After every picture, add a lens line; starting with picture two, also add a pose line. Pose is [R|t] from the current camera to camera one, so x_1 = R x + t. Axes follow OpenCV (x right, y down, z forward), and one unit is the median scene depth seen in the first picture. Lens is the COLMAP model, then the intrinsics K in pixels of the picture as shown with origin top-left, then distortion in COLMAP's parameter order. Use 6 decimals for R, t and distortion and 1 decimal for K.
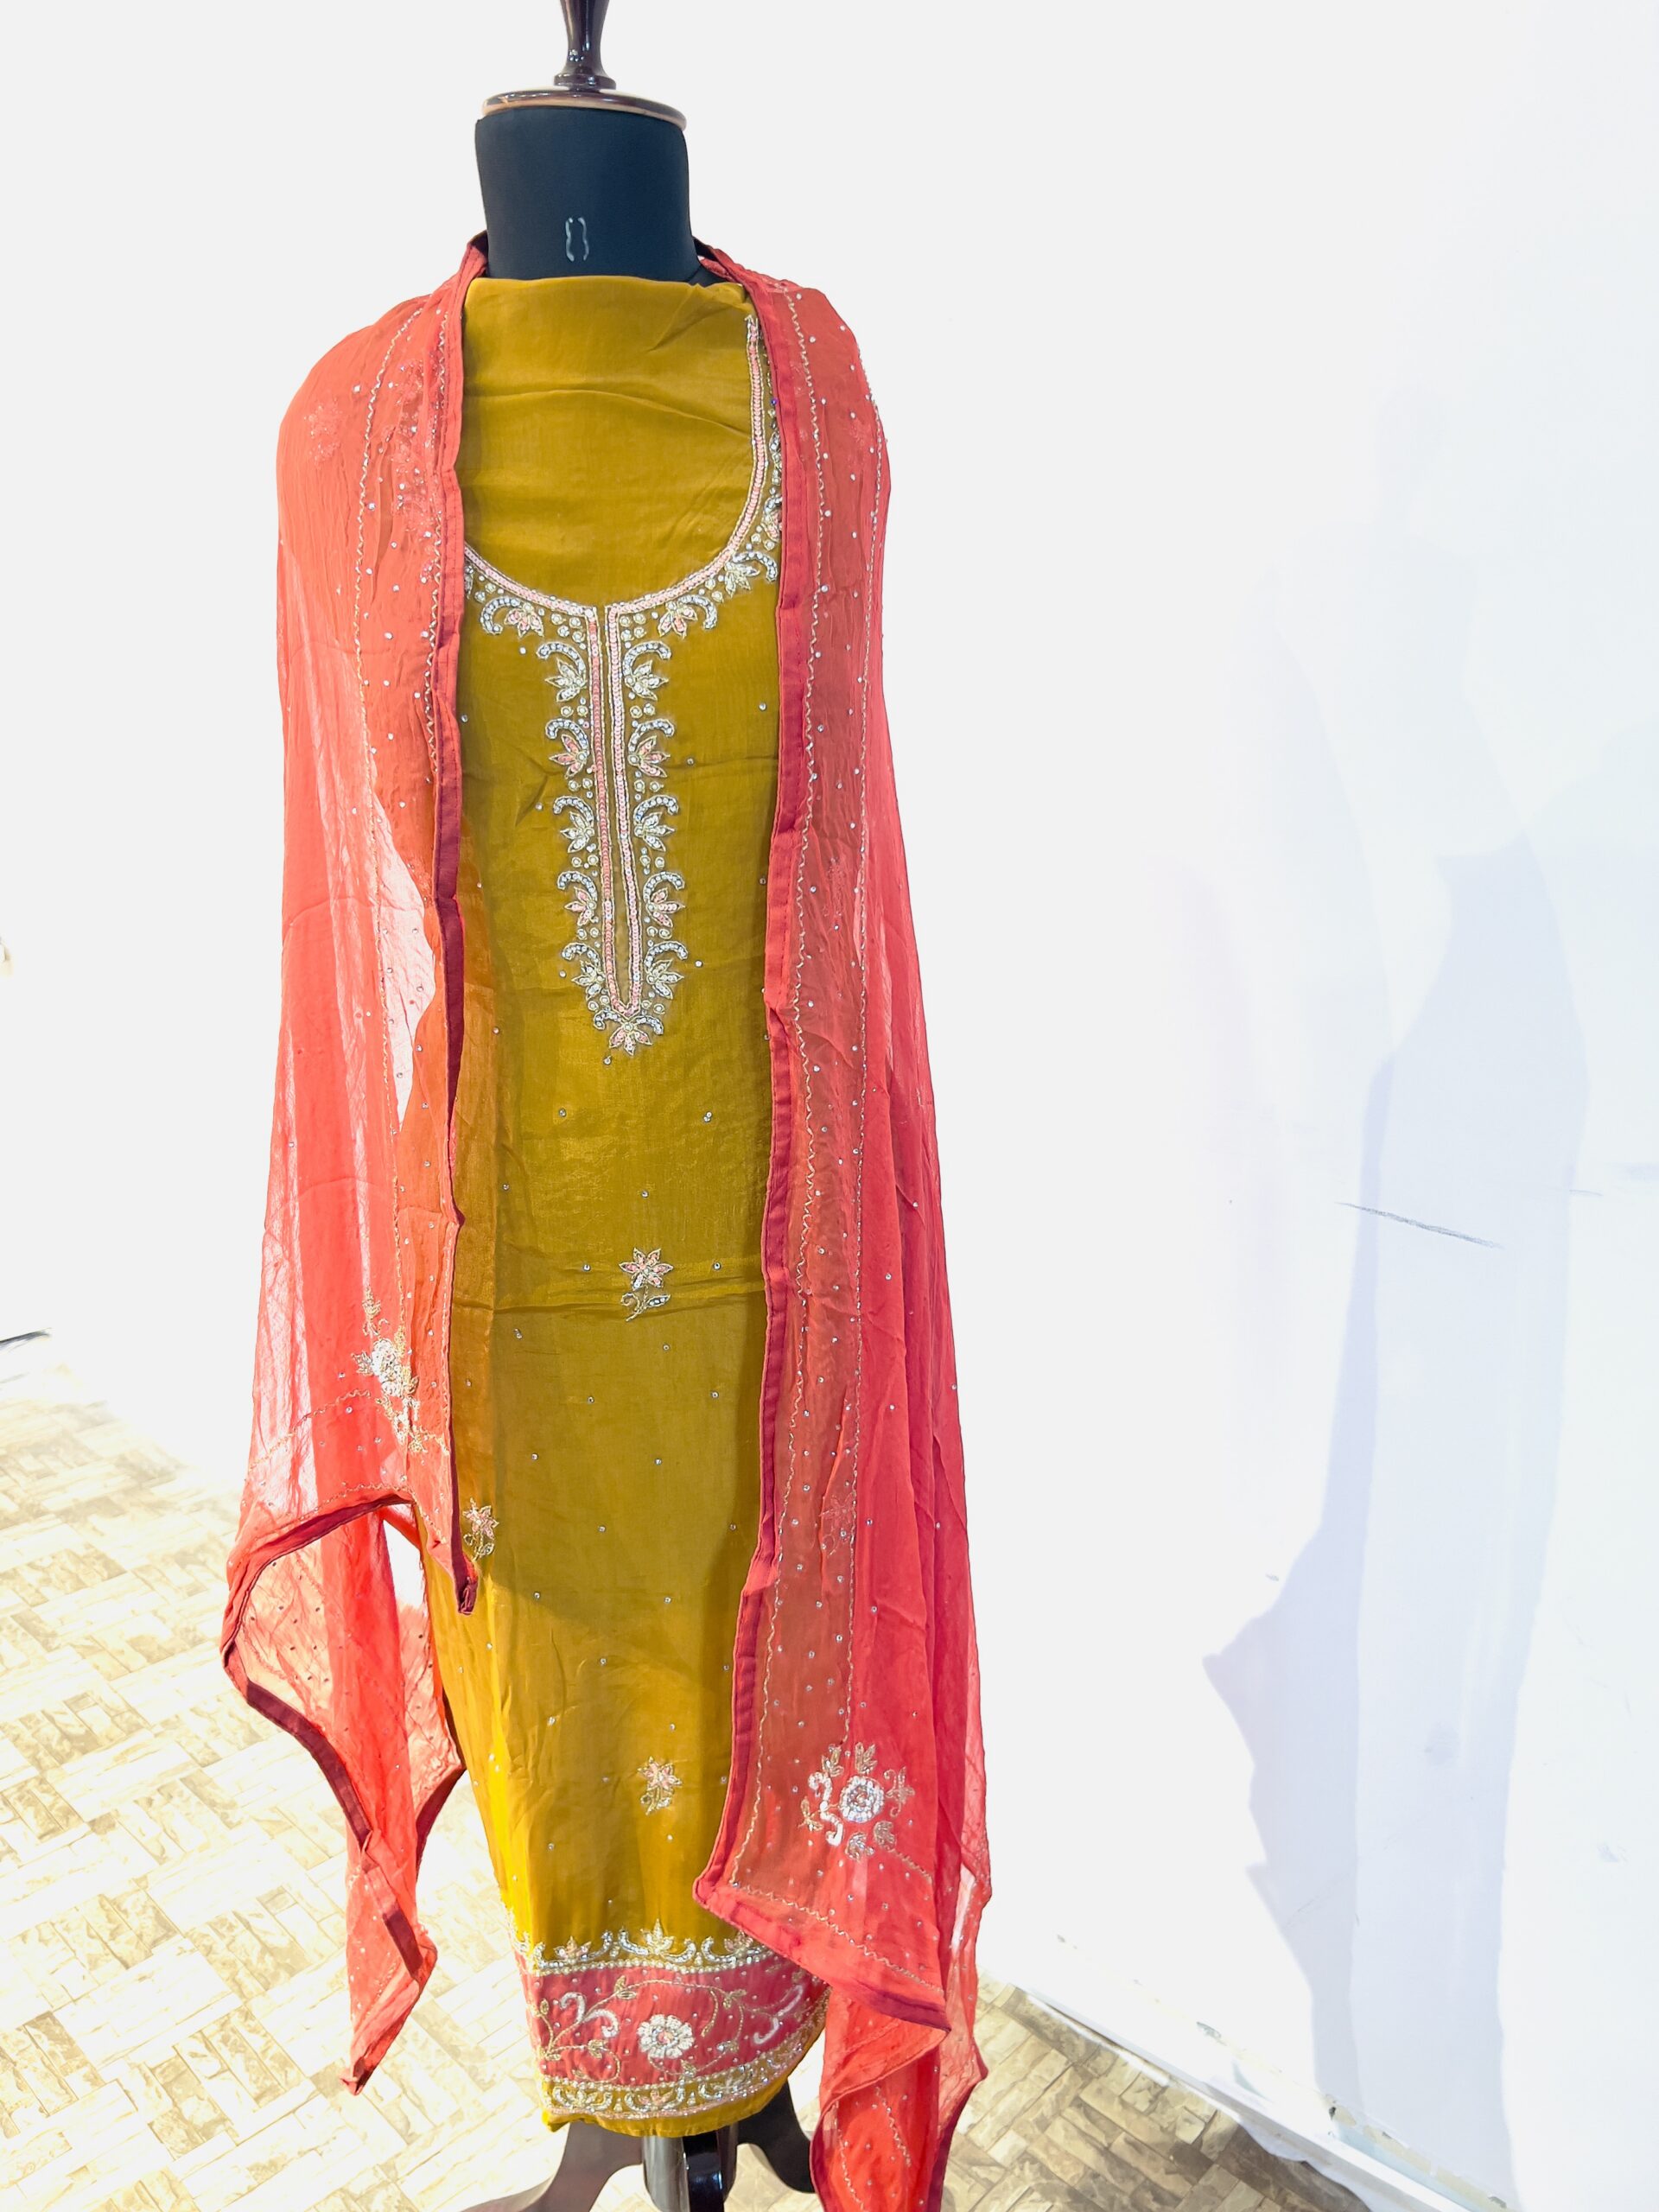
lens RADIAL K [[1692.4, 0, 834.4], [0, 1692.4, 1107.0], [0, 0, 1]] dist [0.048732, -0.065829]
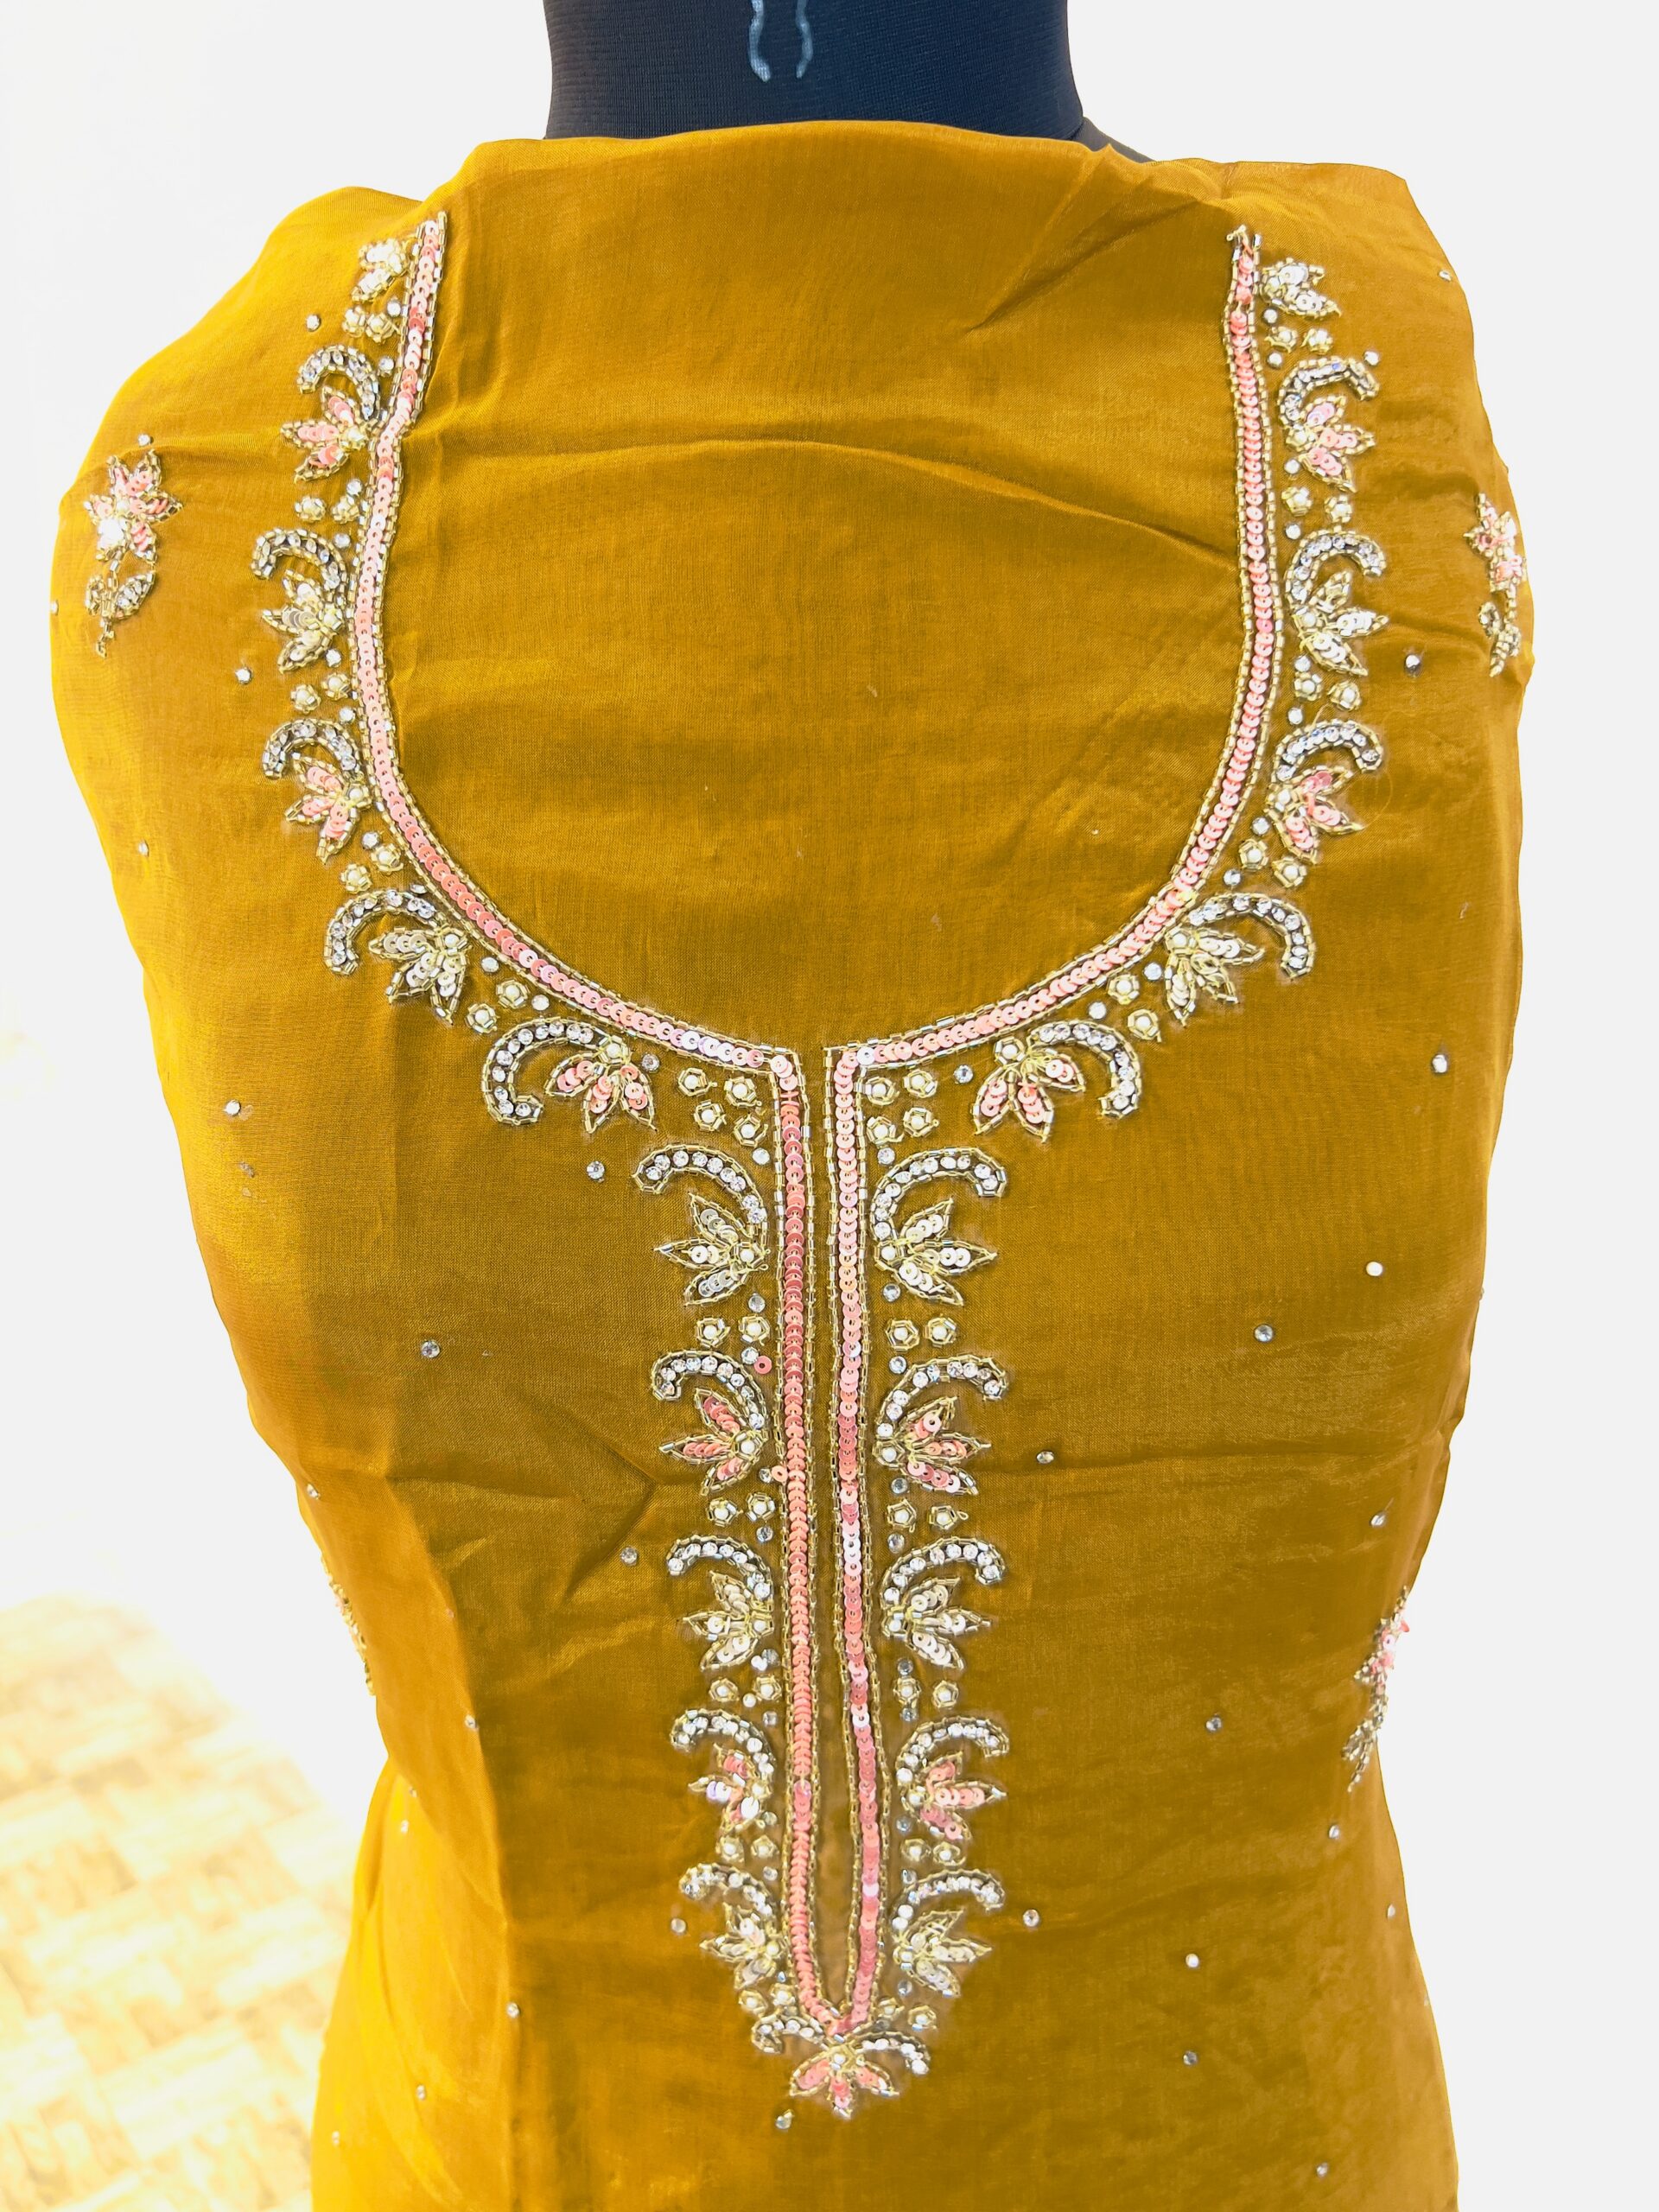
lens RADIAL K [[1692.4, 0, 842.3], [0, 1692.4, 1102.0], [0, 0, 1]] dist [0.048732, -0.065829]
pose [[0.996252, 0.030768, -0.080844, -0.100649], [-0.030529, 0.999525, 0.004190, -0.279535], [0.080935, -0.001706, 0.996718, 0.634336]]
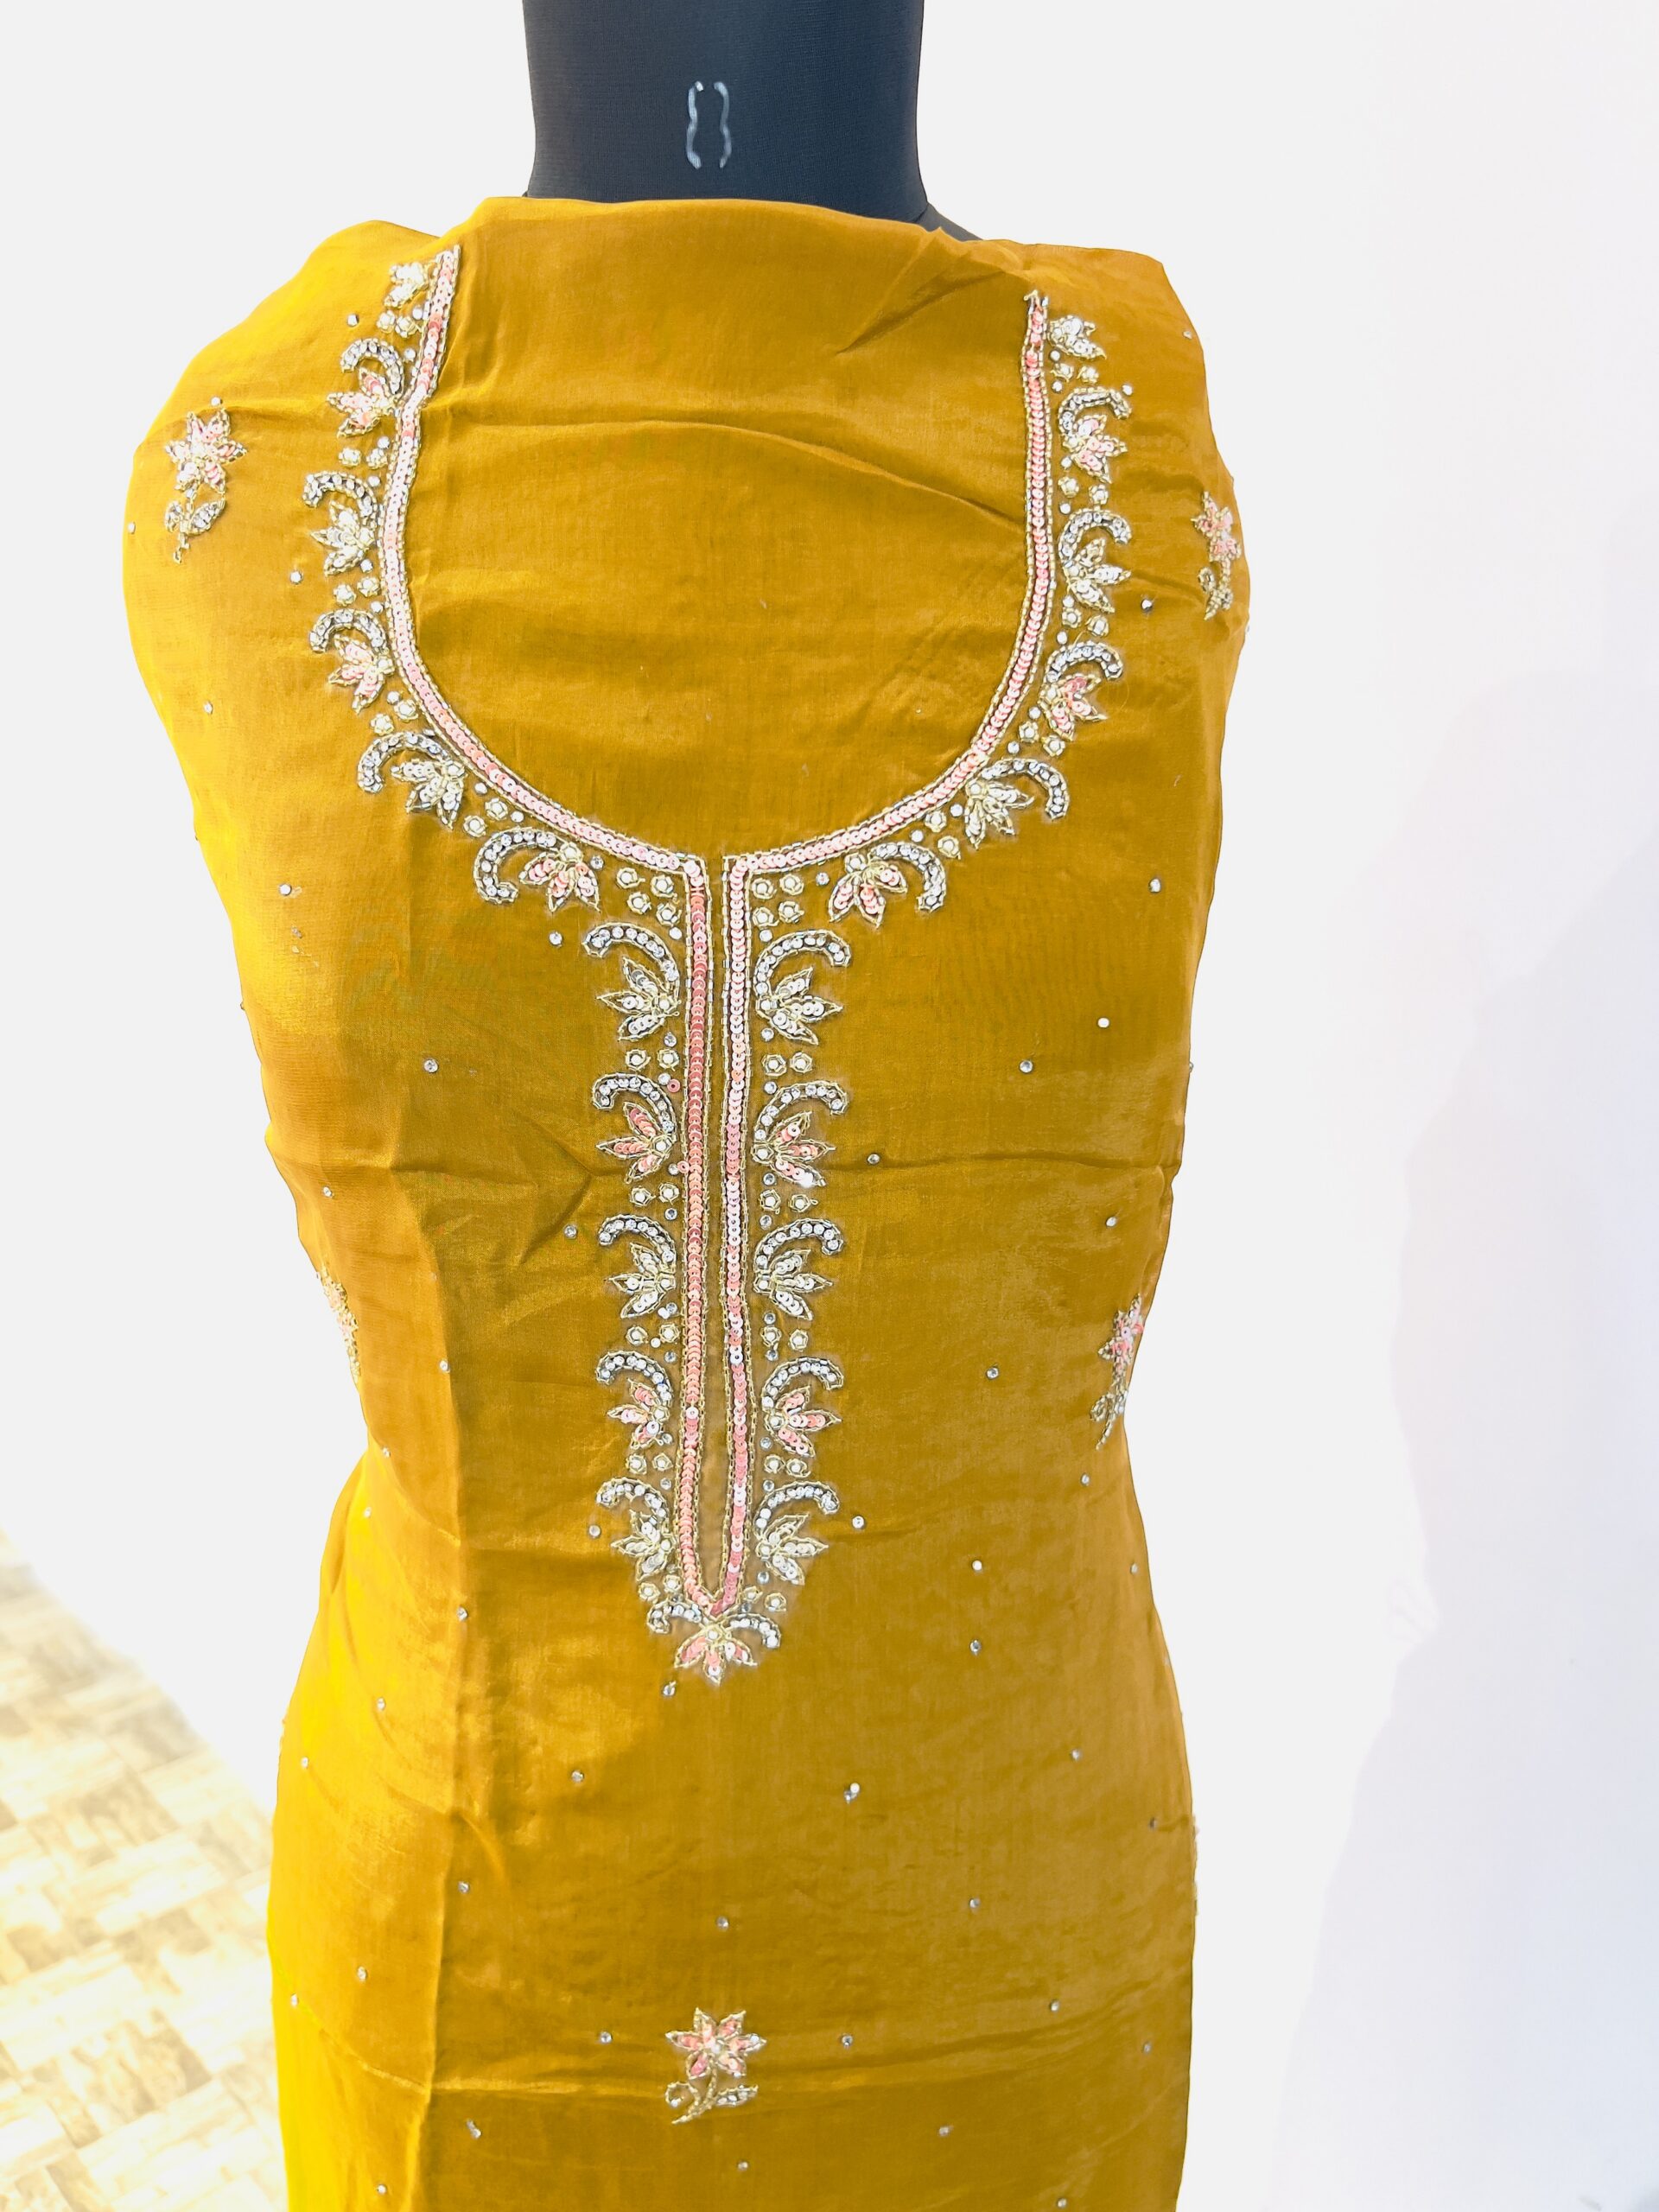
lens RADIAL K [[1692.4, 0, 840.7], [0, 1692.4, 1104.8], [0, 0, 1]] dist [0.048732, -0.065829]
pose [[0.998477, 0.054117, -0.010753, -0.089838], [-0.054271, 0.998421, -0.014523, -0.212224], [0.009950, 0.015084, 0.999837, 0.494751]]
